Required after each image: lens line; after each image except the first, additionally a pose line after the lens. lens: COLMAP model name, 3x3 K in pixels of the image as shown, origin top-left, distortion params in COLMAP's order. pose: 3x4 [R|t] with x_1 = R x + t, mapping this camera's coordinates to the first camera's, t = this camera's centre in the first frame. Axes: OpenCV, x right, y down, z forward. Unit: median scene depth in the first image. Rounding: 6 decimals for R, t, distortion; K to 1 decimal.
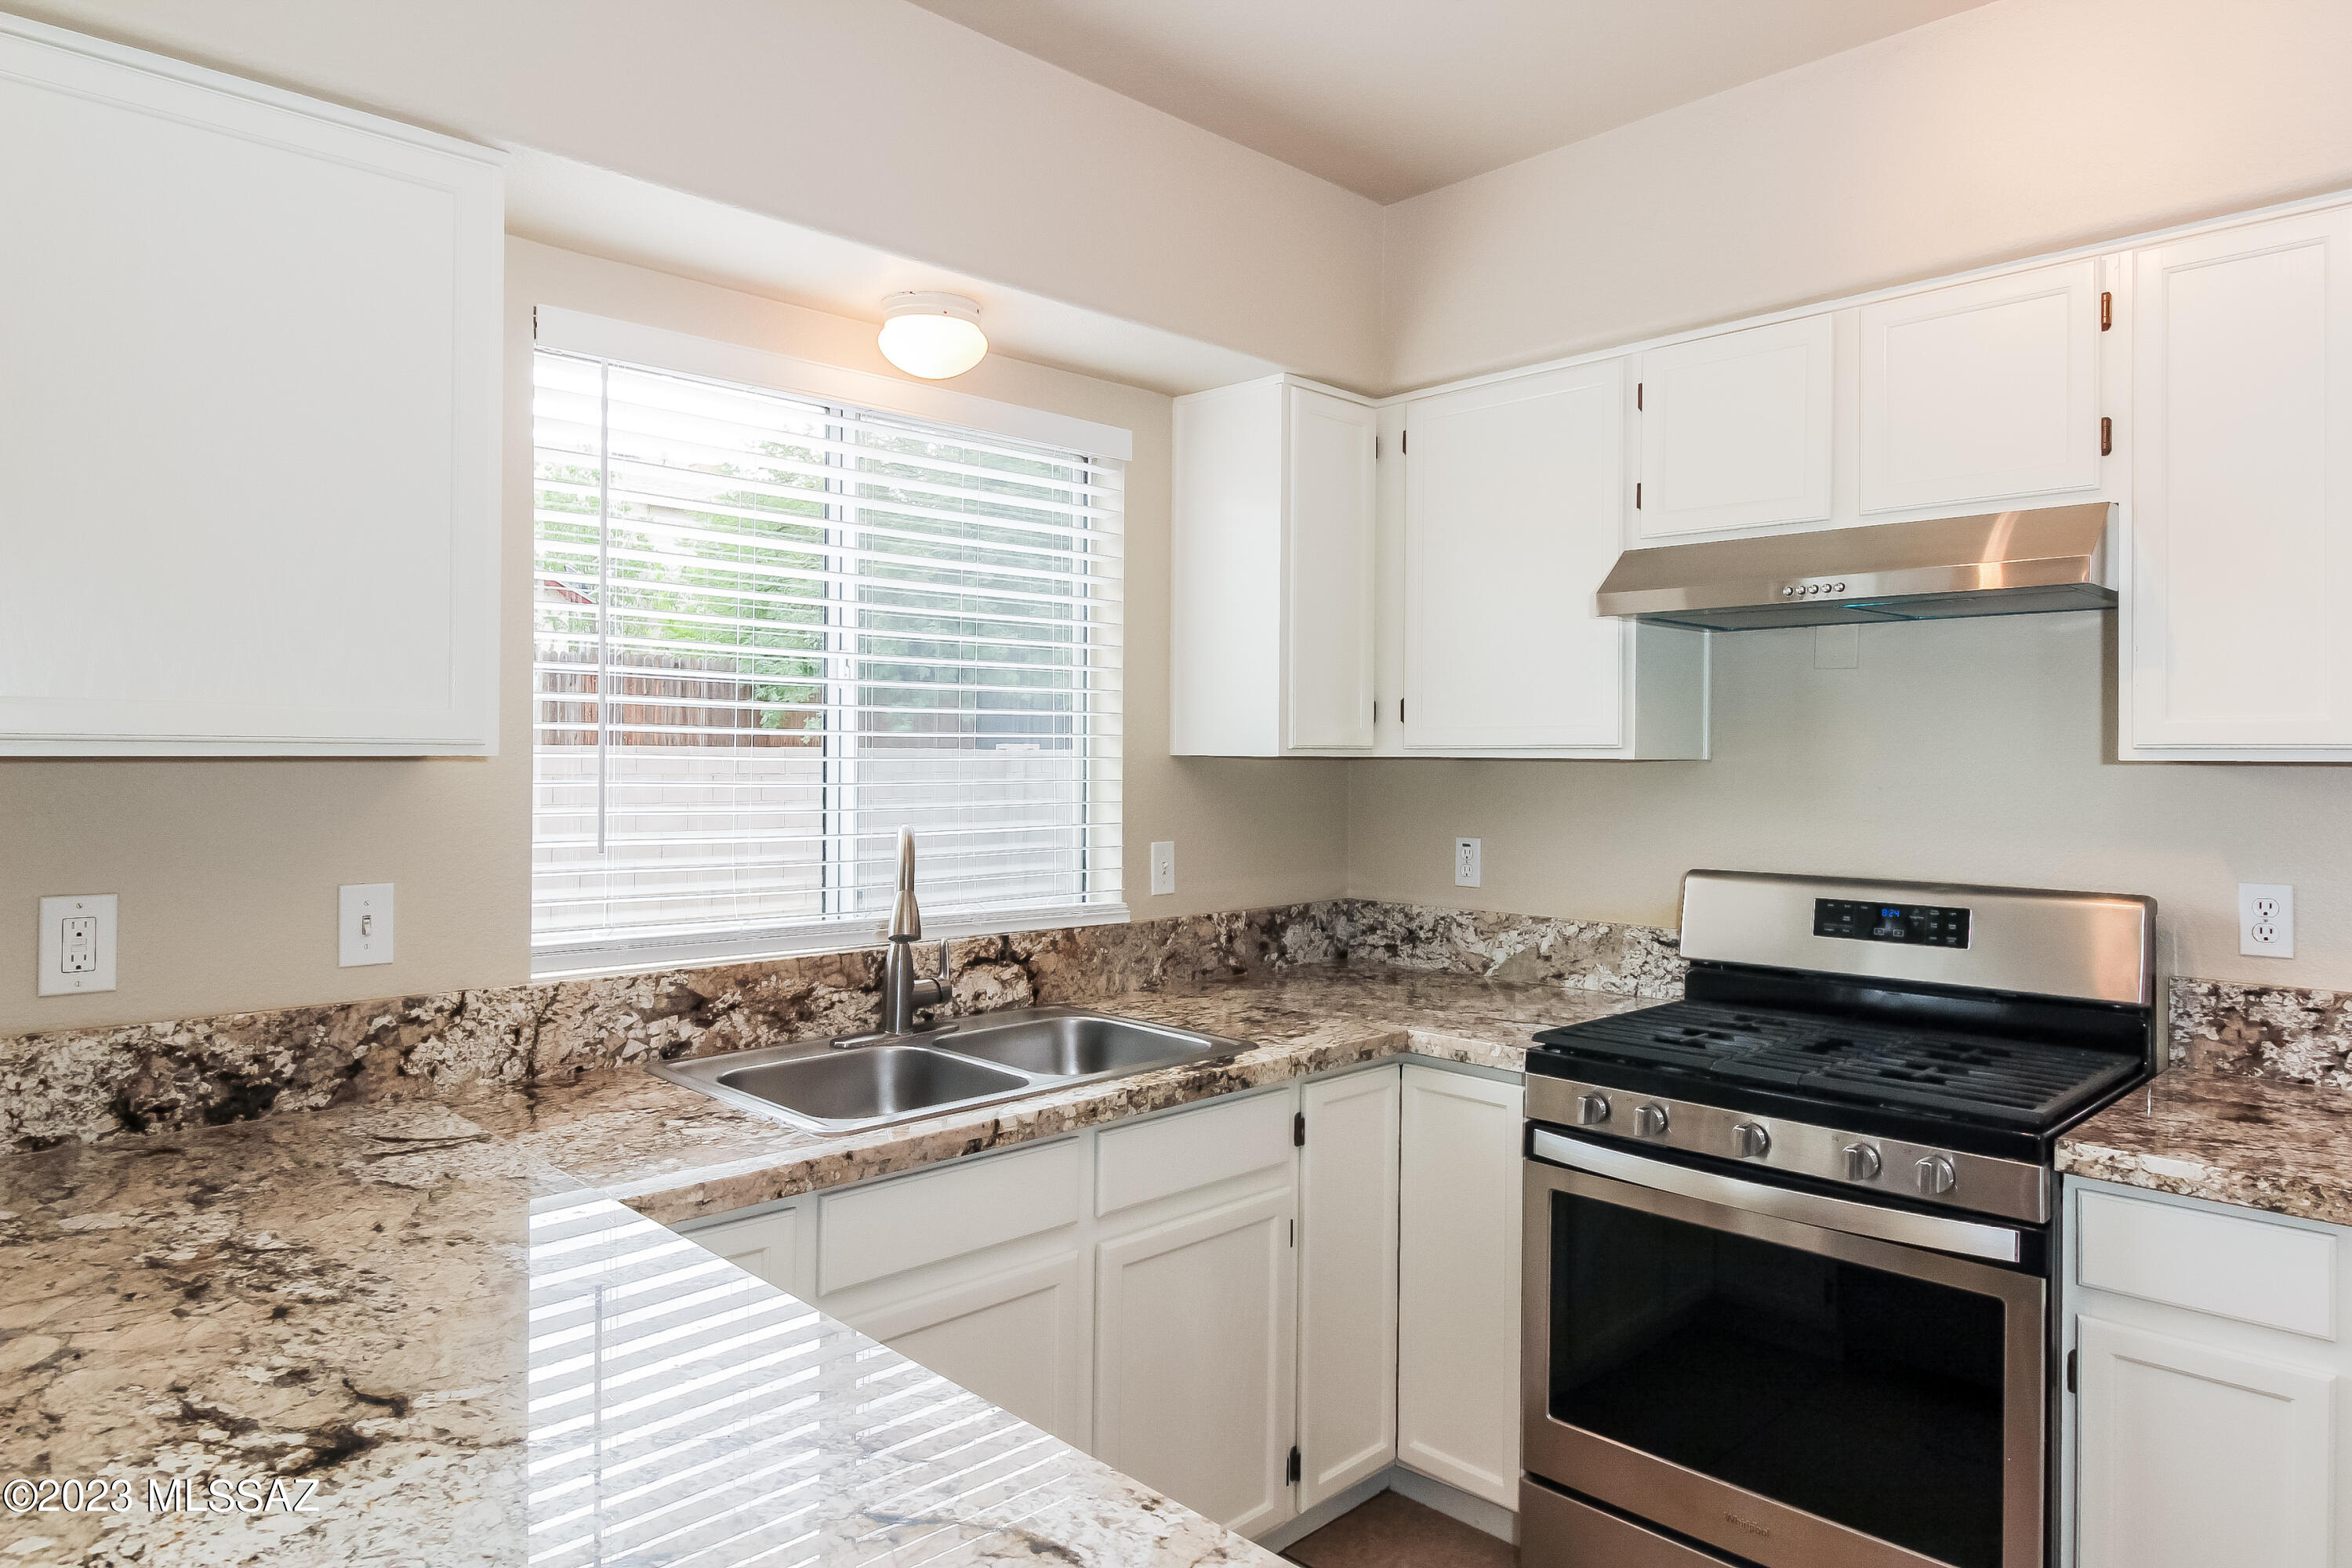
lens RADIAL K [[1439.4, 0, 1184.1], [0, 1439.4, 752.0], [0, 0, 1]] dist [0.002083, -0.003944]
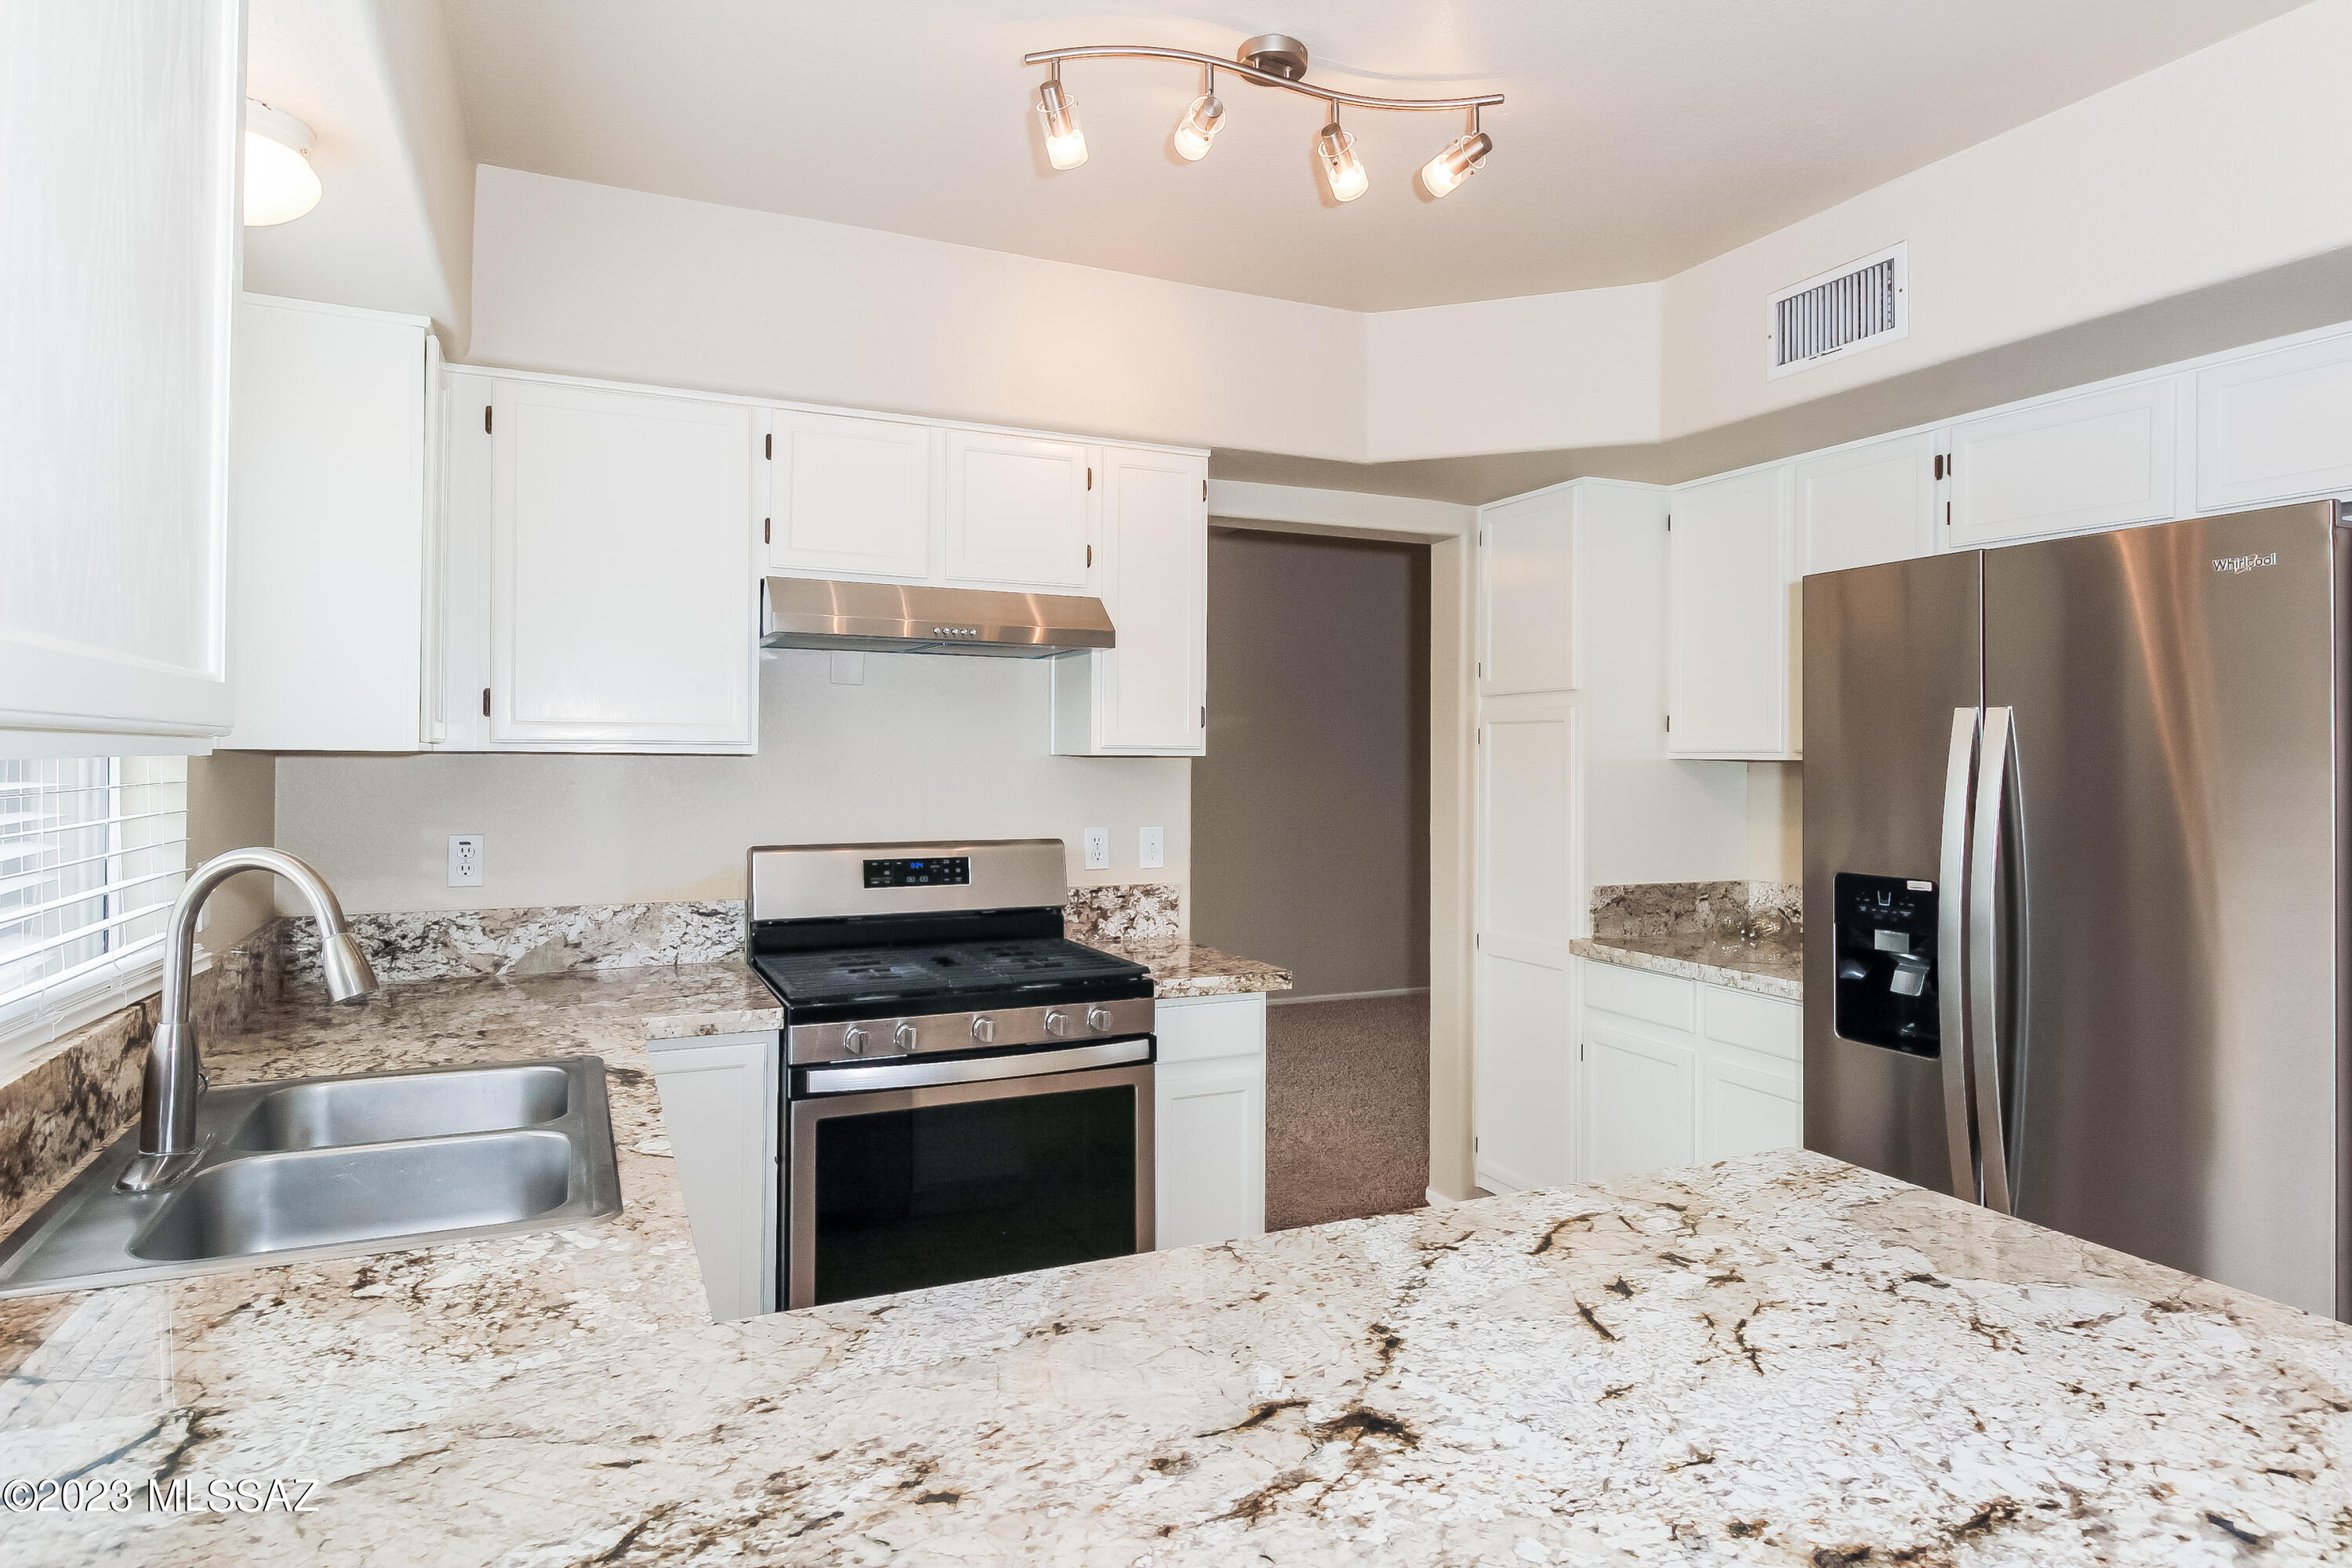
lens RADIAL K [[1330.6, 0, 1179.0], [0, 1330.6, 746.6], [0, 0, 1]] dist [0.002596, -0.000102]
pose [[0.337972, 0.004963, 0.941143, -0.665632], [-0.006014, 0.999977, -0.003113, 0.000003], [-0.941137, -0.004608, 0.337994, 0.349036]]
